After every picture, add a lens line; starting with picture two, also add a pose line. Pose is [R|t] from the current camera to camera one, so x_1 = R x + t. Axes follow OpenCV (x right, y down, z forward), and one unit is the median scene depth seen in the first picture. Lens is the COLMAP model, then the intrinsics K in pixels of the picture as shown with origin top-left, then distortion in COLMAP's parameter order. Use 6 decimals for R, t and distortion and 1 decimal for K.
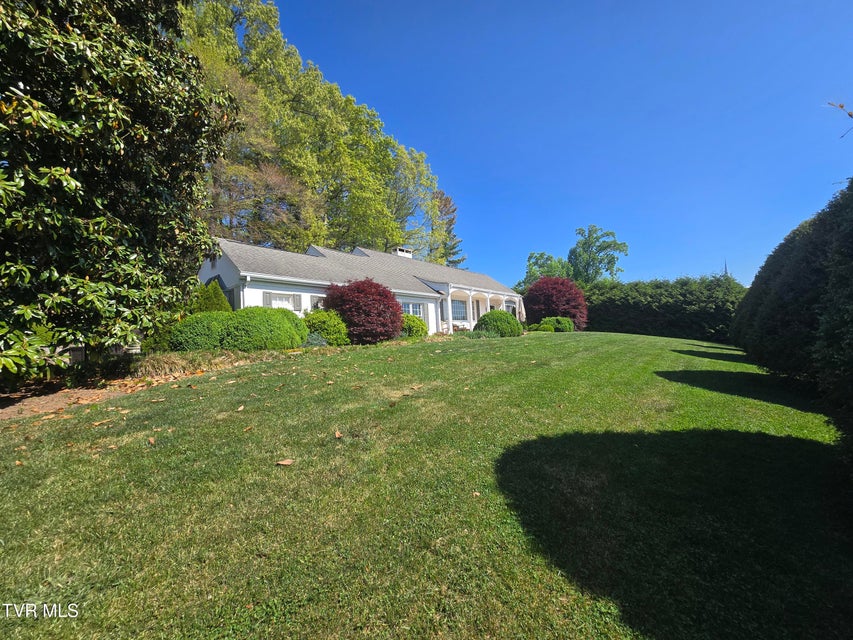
lens RADIAL K [[343.6, 0, 422.4], [0, 343.6, 323.7], [0, 0, 1]] dist [0.001672, 0.000020]
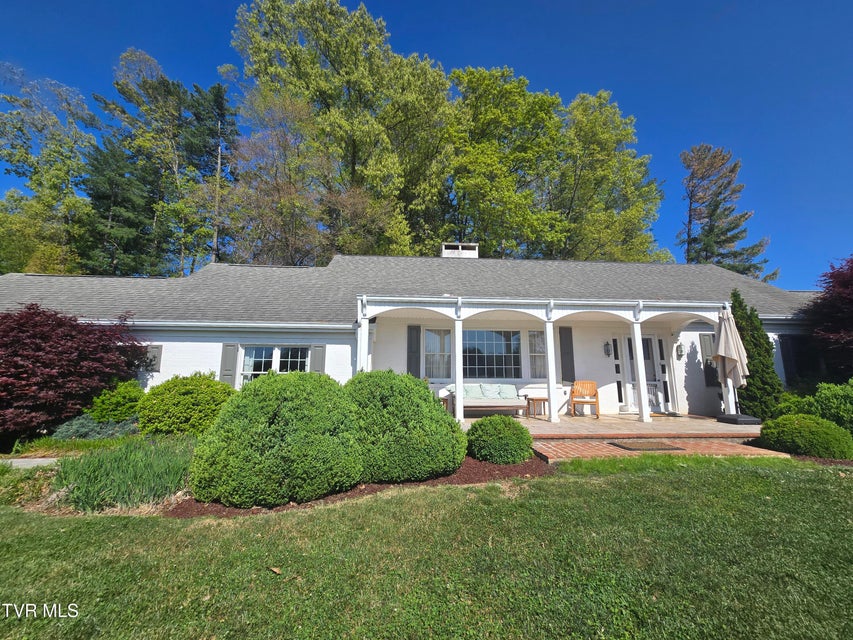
lens RADIAL K [[348.0, 0, 426.8], [0, 348.0, 320.6], [0, 0, 1]] dist [0.004554, -0.000959]
pose [[0.701907, -0.066954, -0.709114, 0.316754], [-0.002563, 0.995328, -0.096516, -0.035006], [0.712264, 0.069563, 0.698457, 0.572810]]
